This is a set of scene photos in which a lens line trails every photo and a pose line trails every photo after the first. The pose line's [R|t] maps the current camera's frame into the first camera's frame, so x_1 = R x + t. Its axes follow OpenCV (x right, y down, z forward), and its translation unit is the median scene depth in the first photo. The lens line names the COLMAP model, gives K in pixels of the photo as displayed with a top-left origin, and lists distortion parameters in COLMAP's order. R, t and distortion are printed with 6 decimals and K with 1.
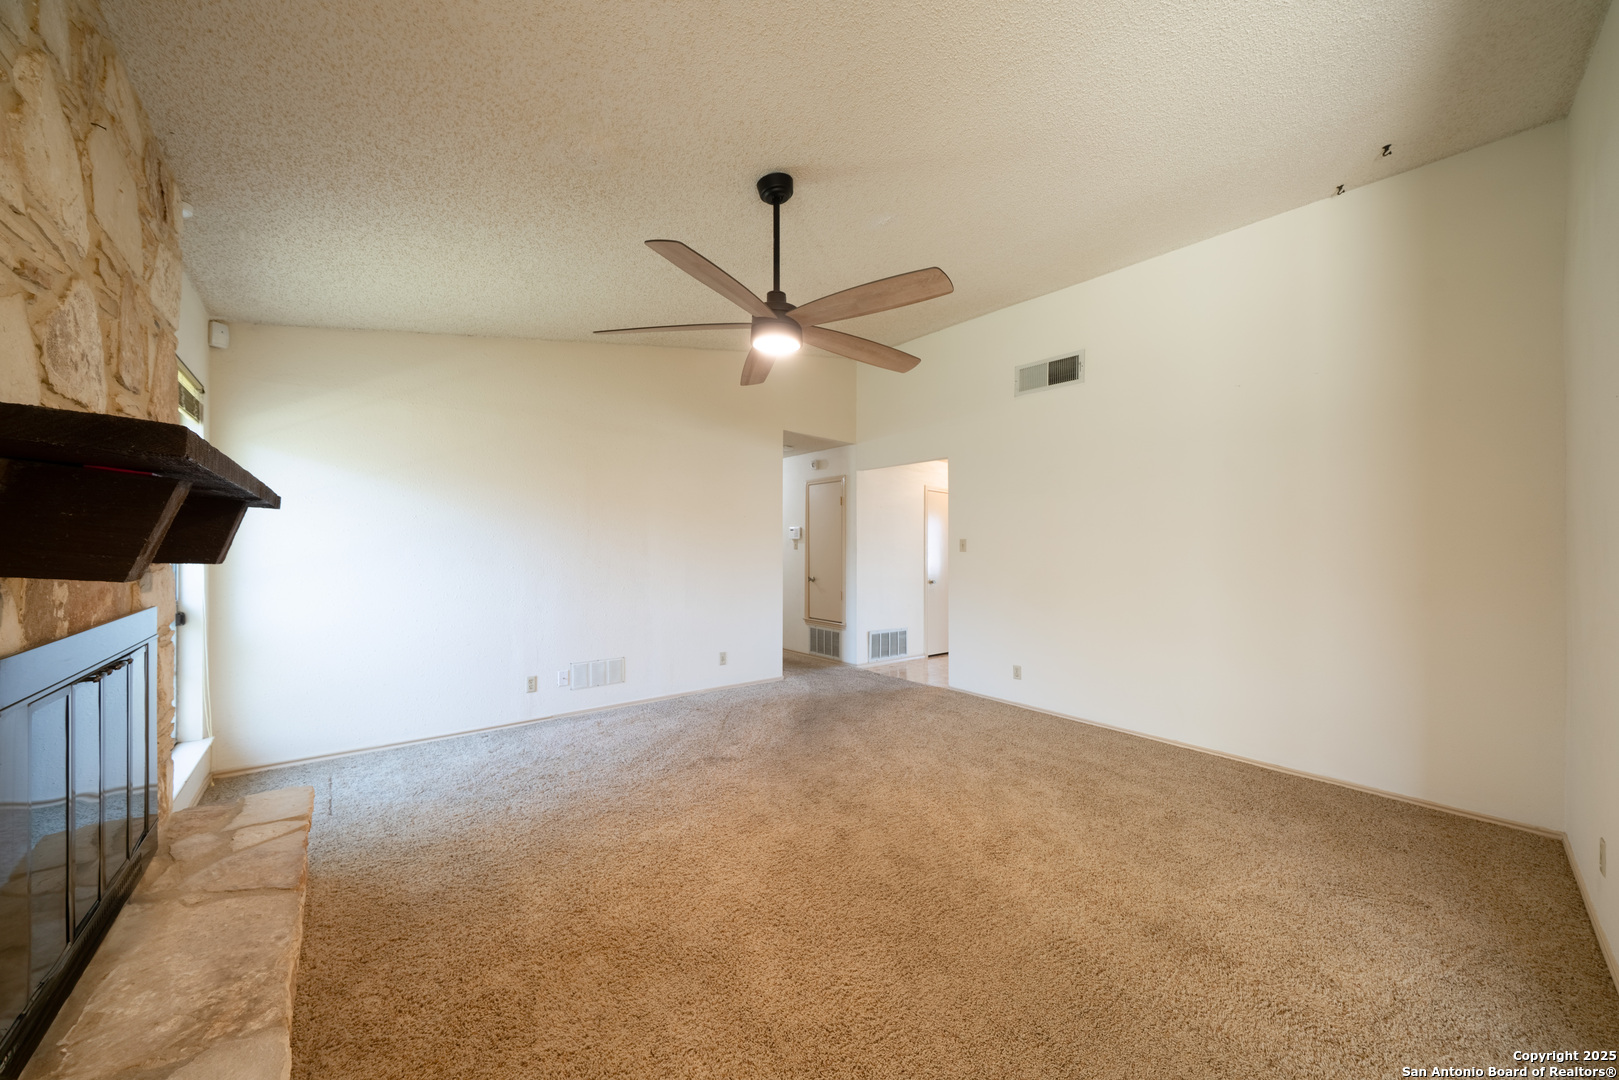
lens RADIAL K [[543.2, 0, 807.6], [0, 543.2, 560.0], [0, 0, 1]] dist [-0.000414, -0.000030]
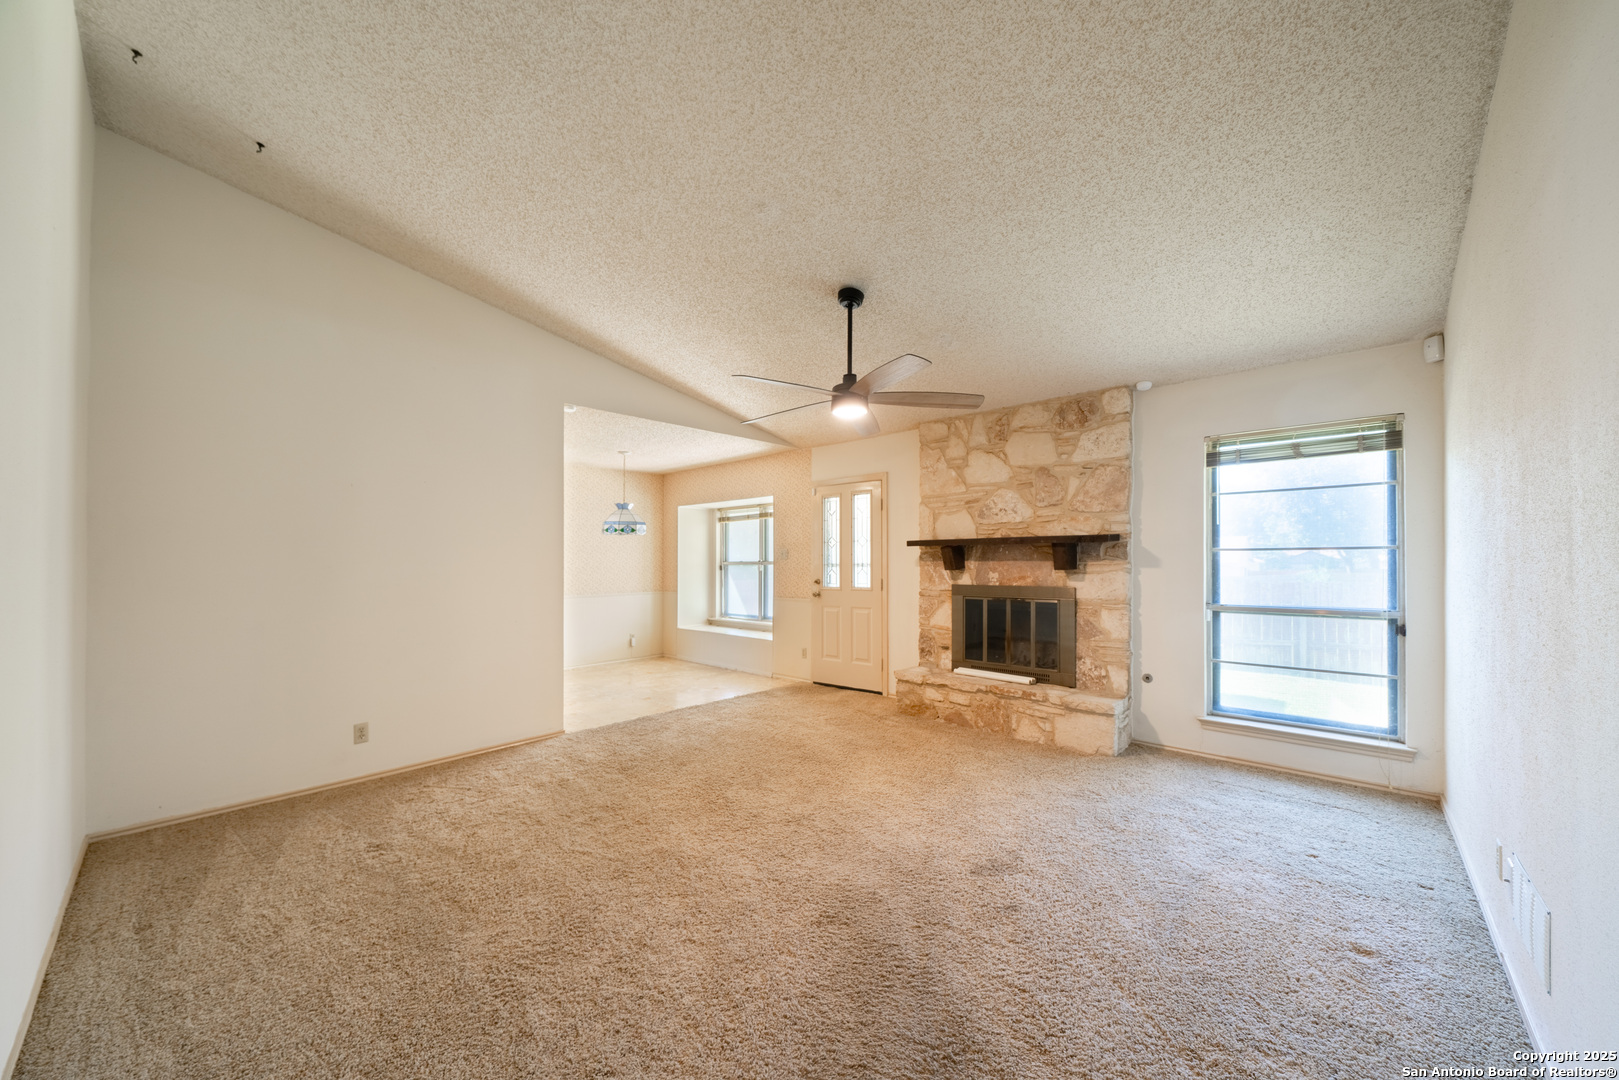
lens RADIAL K [[595.9, 0, 788.7], [0, 595.9, 551.2], [0, 0, 1]] dist [-0.000055, -0.000016]
pose [[-0.995842, -0.013948, -0.090028, 0.125301], [-0.013888, 0.999903, -0.001292, -0.021139], [0.090038, -0.000036, -0.995938, 1.216082]]
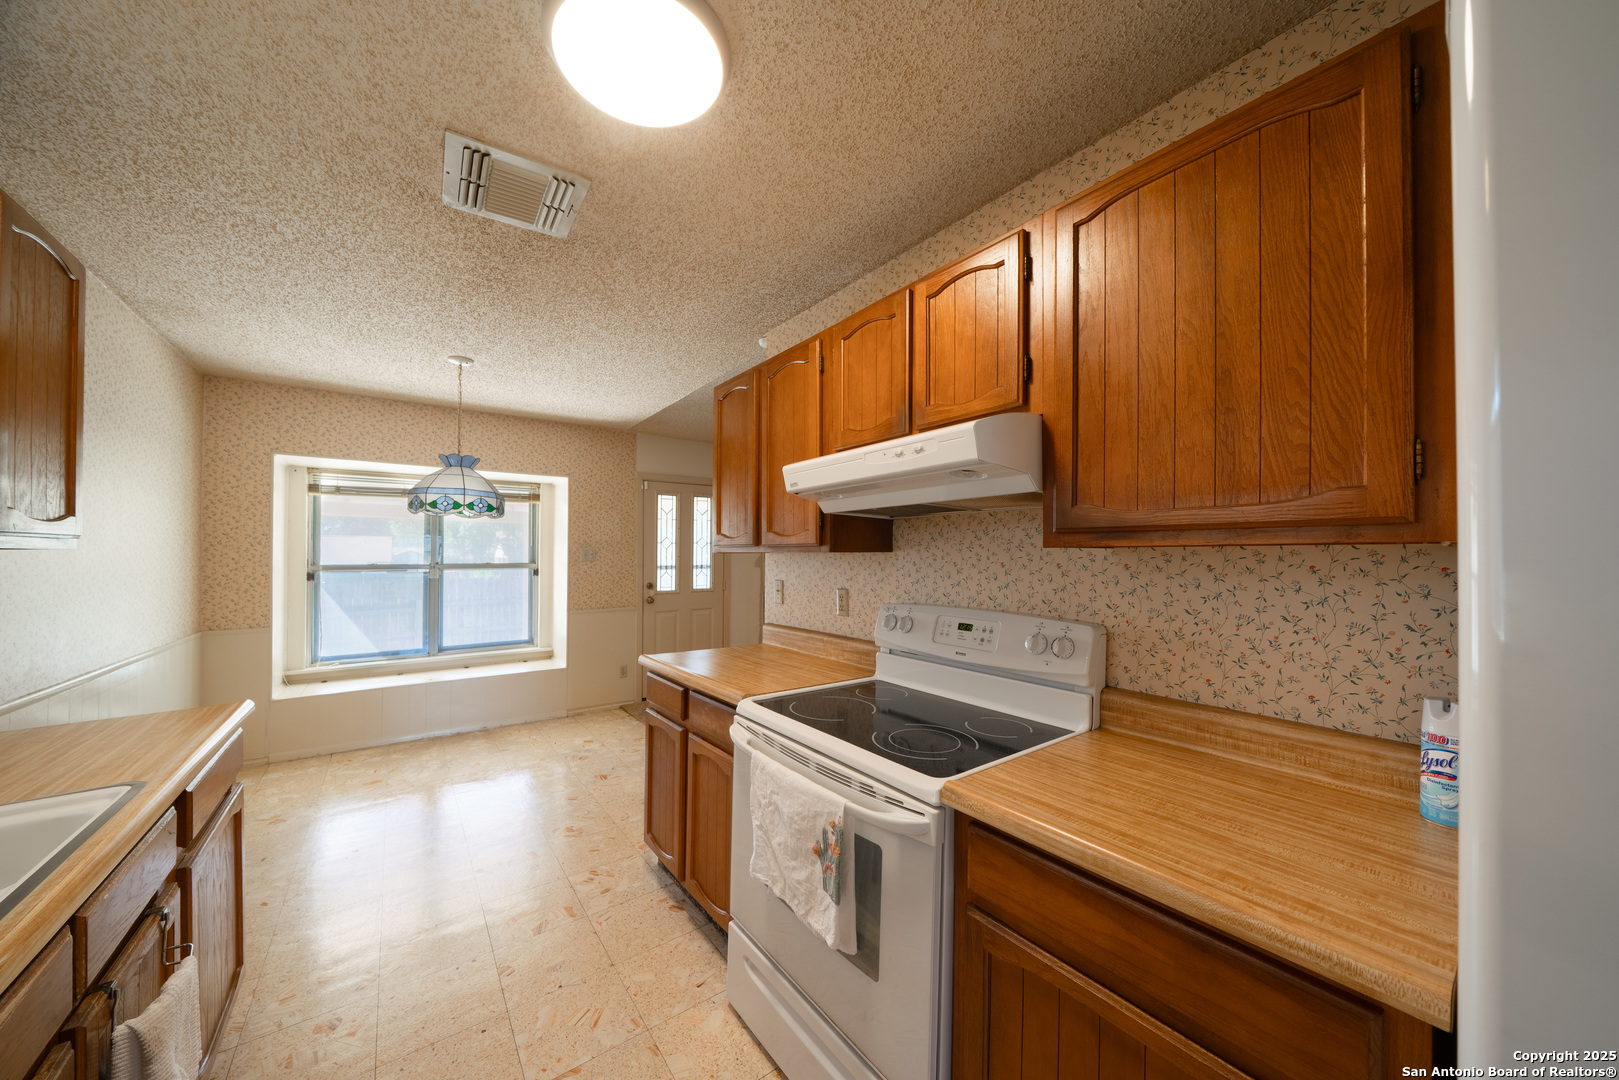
lens RADIAL K [[551.3, 0, 805.2], [0, 551.3, 548.4], [0, 0, 1]] dist [-0.001356, -0.000037]
pose [[-0.069112, -0.034591, -0.997009, 1.023215], [-0.017594, 0.999286, -0.033450, 0.000480], [0.997454, 0.015229, -0.069671, 0.281834]]
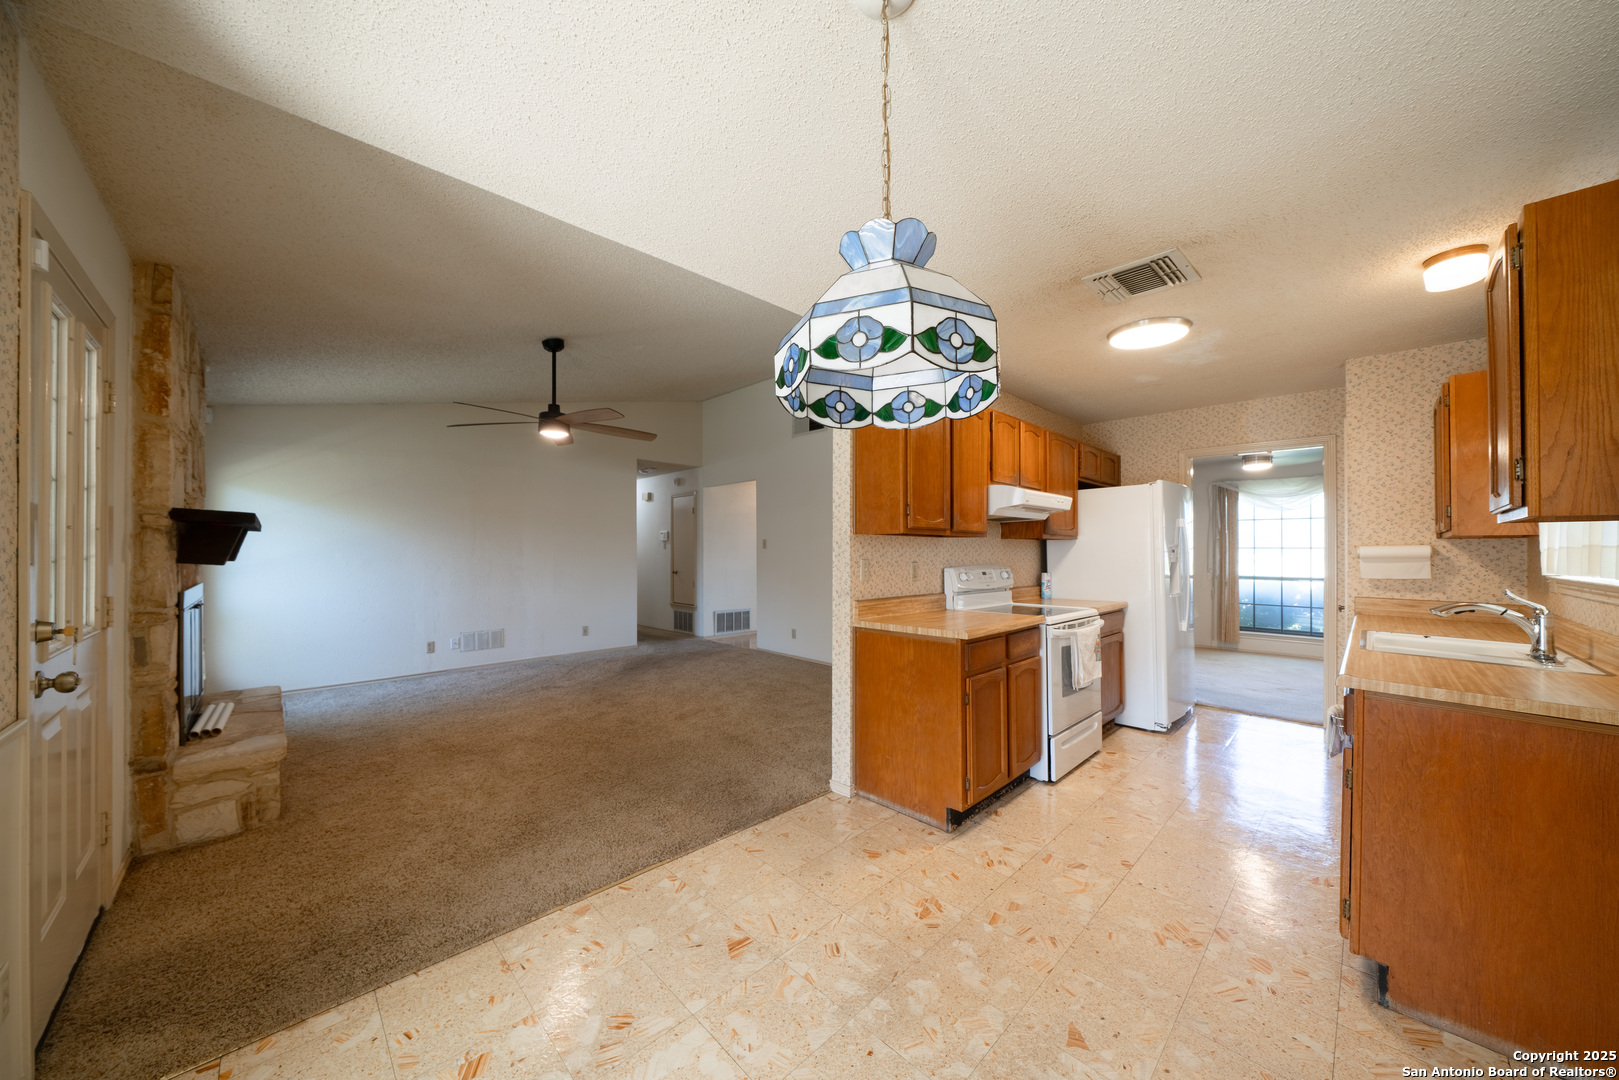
lens RADIAL K [[551.3, 0, 805.2], [0, 551.3, 548.4], [0, 0, 1]] dist [-0.001356, -0.000037]
pose [[0.997966, -0.015734, 0.061770, 0.328499], [0.016910, 0.999685, -0.018563, 0.012916], [-0.061458, 0.019570, 0.997918, -0.427872]]
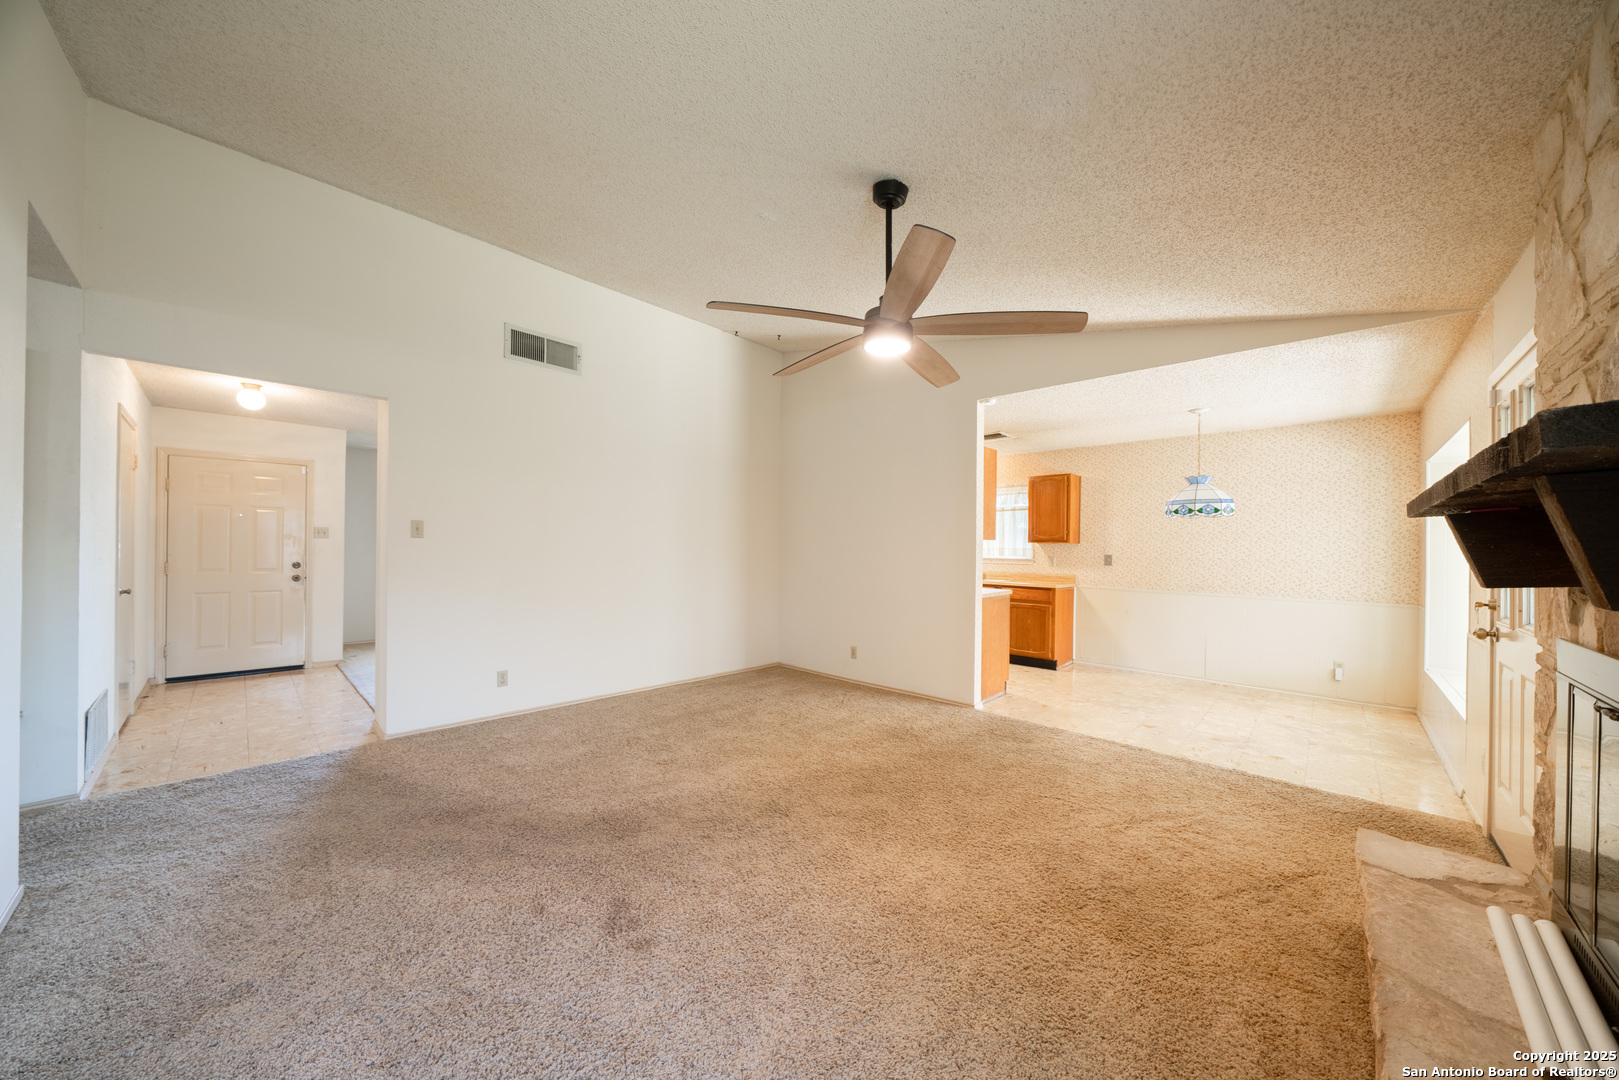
lens RADIAL K [[551.3, 0, 805.2], [0, 551.3, 548.4], [0, 0, 1]] dist [-0.001356, -0.000037]
pose [[-0.094590, -0.025274, 0.995195, -0.520782], [-0.002082, 0.999681, 0.025190, -0.022282], [-0.995514, 0.000311, -0.094613, 0.600742]]
